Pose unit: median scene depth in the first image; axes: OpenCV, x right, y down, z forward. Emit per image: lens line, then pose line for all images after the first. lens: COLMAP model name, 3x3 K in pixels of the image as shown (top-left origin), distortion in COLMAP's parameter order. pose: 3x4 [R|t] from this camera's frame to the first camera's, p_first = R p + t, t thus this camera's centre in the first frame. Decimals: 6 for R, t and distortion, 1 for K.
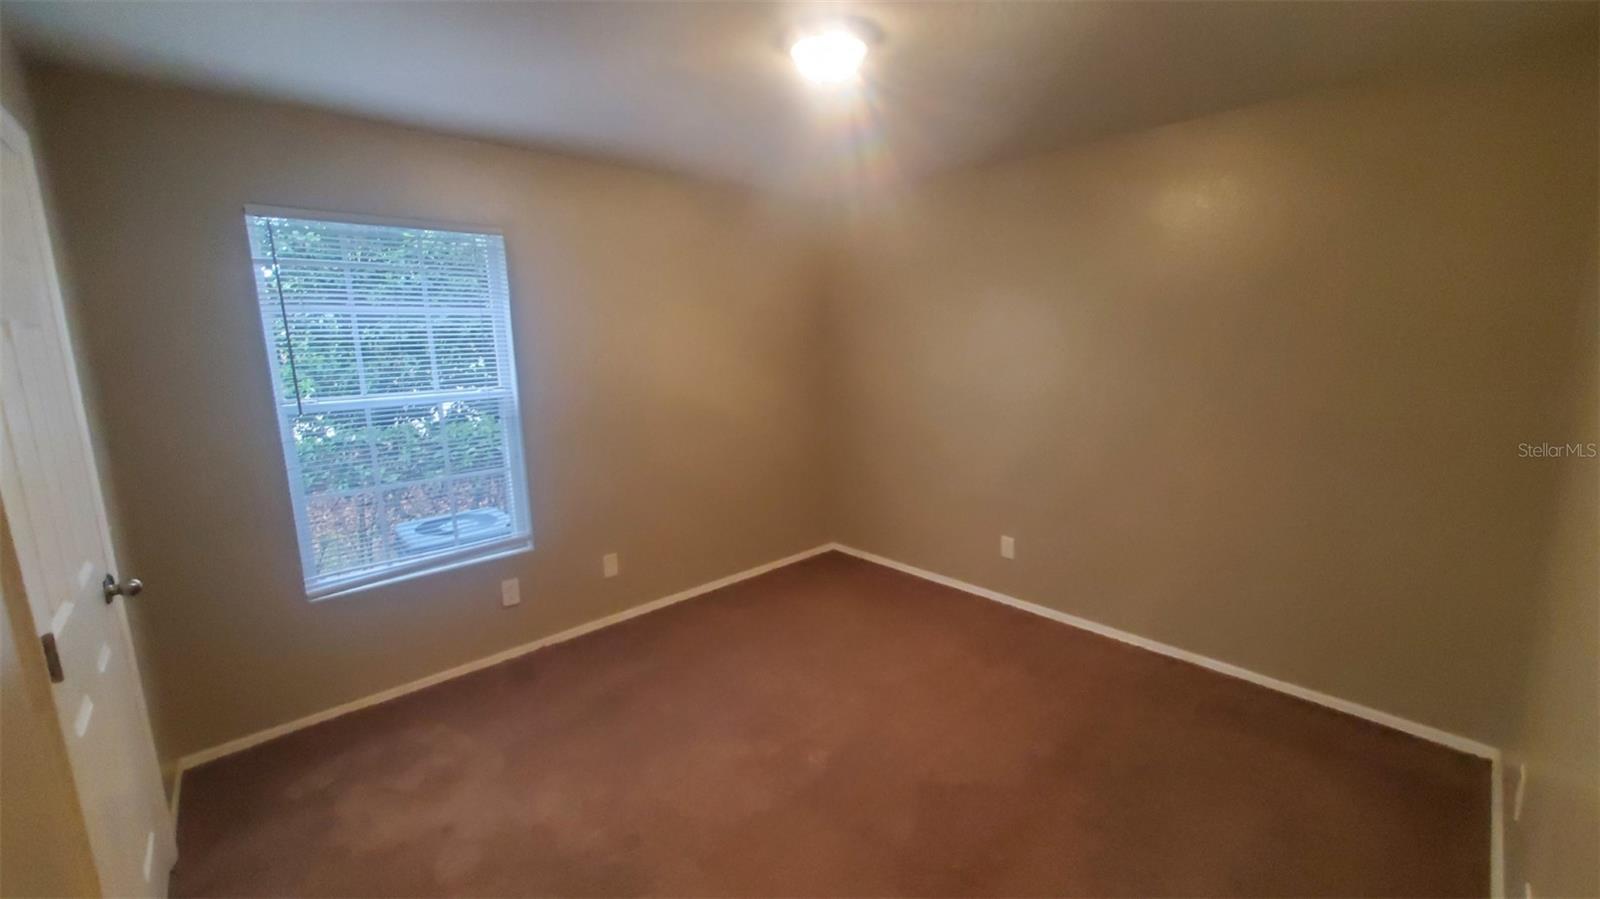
lens RADIAL K [[633.9, 0, 803.3], [0, 633.9, 444.0], [0, 0, 1]] dist [-0.001444, -0.000419]
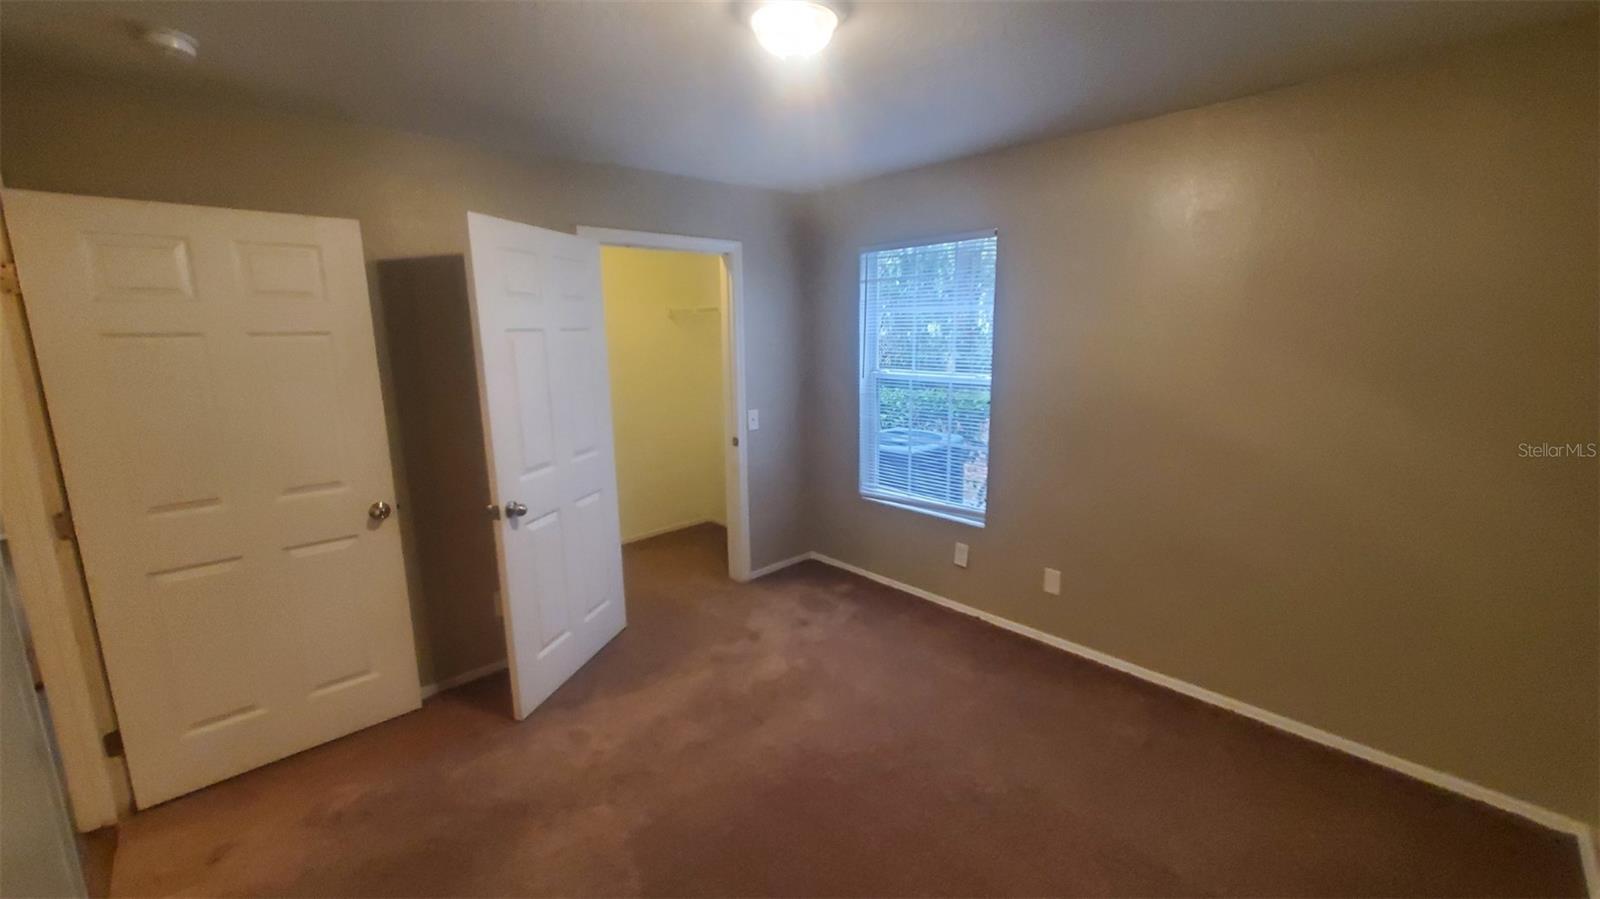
lens RADIAL K [[633.9, 0, 803.3], [0, 633.9, 444.0], [0, 0, 1]] dist [-0.001444, -0.000419]
pose [[0.004034, 0.197416, -0.980312, 0.654622], [-0.154288, 0.968704, 0.194443, -0.145487], [0.988018, 0.150466, 0.034367, 0.694185]]
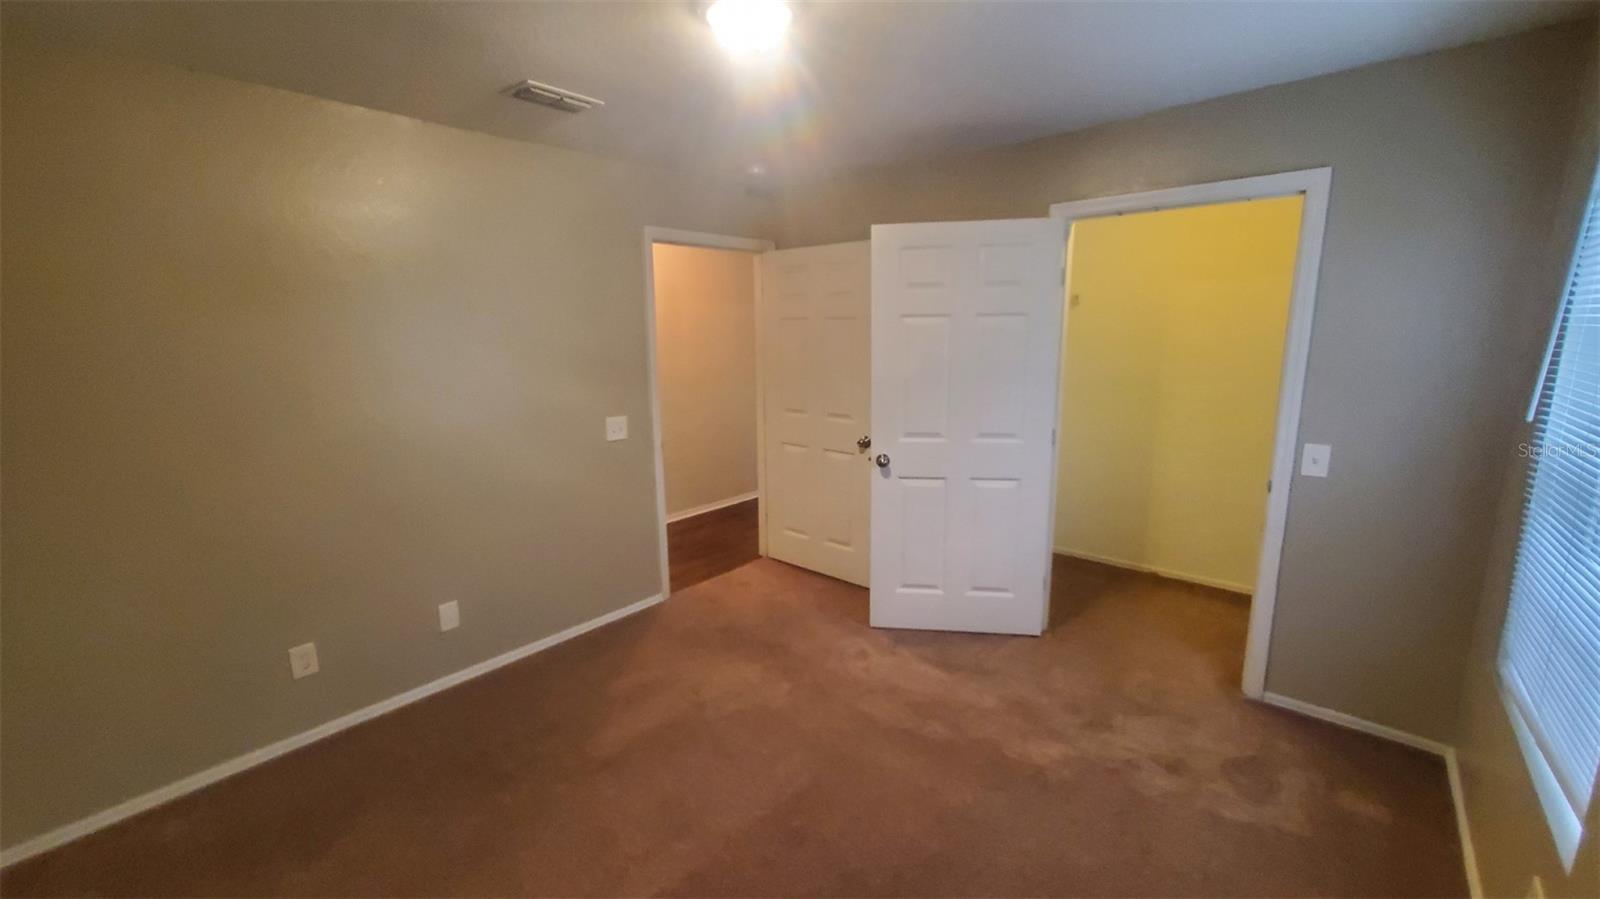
lens RADIAL K [[633.9, 0, 803.3], [0, 633.9, 444.0], [0, 0, 1]] dist [-0.001444, -0.000419]
pose [[-0.995039, 0.043852, -0.089299, 0.056922], [0.010368, 0.938433, 0.345306, -0.228893], [0.098944, 0.342668, -0.934232, 1.326320]]
